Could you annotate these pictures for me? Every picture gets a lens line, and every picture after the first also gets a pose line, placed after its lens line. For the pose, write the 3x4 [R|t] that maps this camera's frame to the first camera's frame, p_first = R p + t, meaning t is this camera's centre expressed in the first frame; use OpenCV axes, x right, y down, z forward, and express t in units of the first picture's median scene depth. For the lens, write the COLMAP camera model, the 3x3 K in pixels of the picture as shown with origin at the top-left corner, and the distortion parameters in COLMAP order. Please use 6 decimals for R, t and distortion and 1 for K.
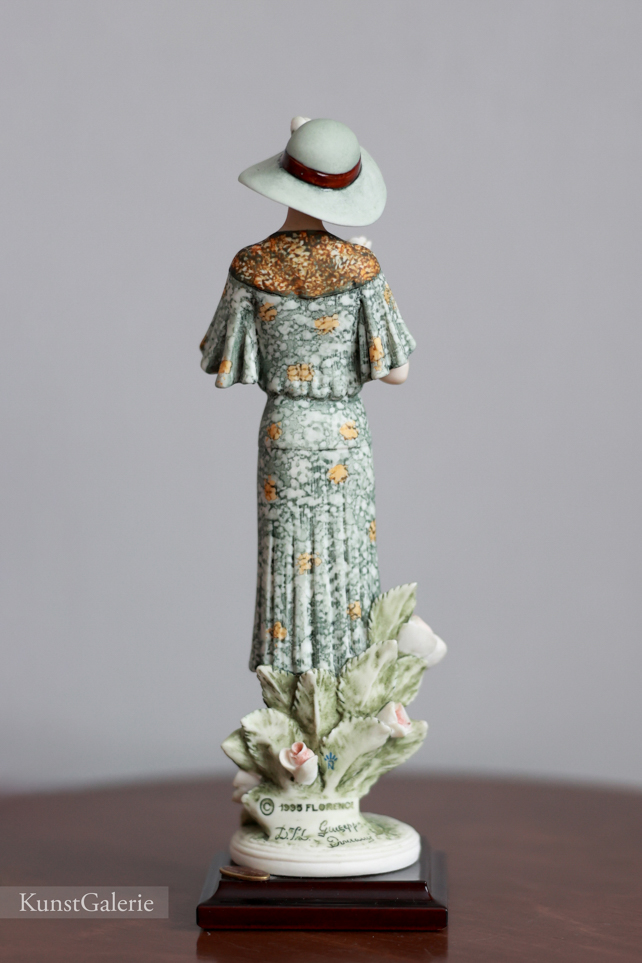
lens RADIAL K [[2391.3, 0, 321.0], [0, 2391.3, 486.1], [0, 0, 1]] dist [-0.083725, 0.000000]
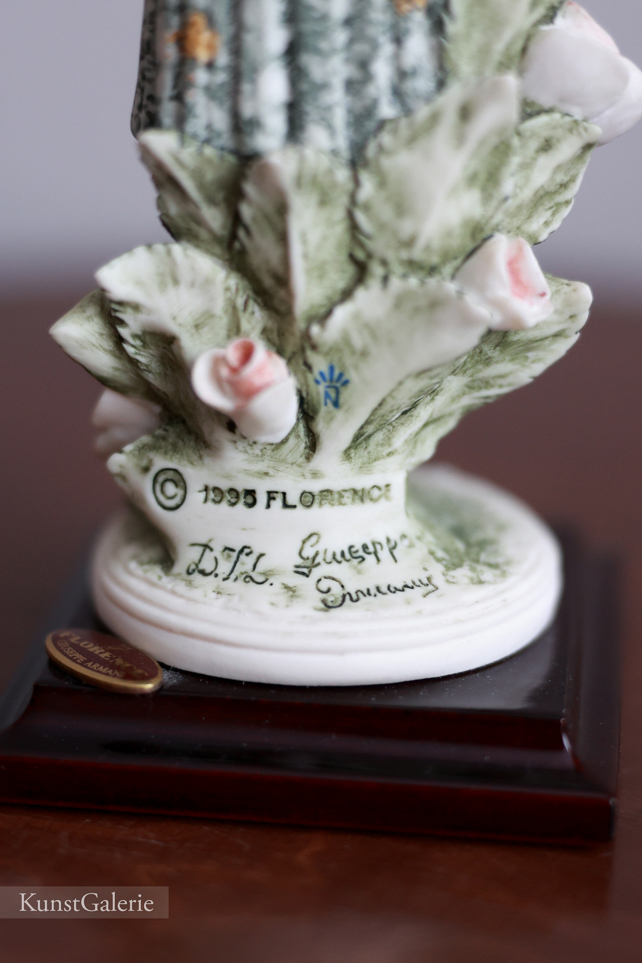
lens RADIAL K [[2391.3, 0, 324.2], [0, 2391.3, 478.4], [0, 0, 1]] dist [-0.083725, 0.000000]
pose [[0.996377, 0.043355, -0.073169, 0.031427], [-0.020293, 0.956659, 0.290504, 0.018249], [0.082593, -0.287967, 0.954072, 0.630099]]
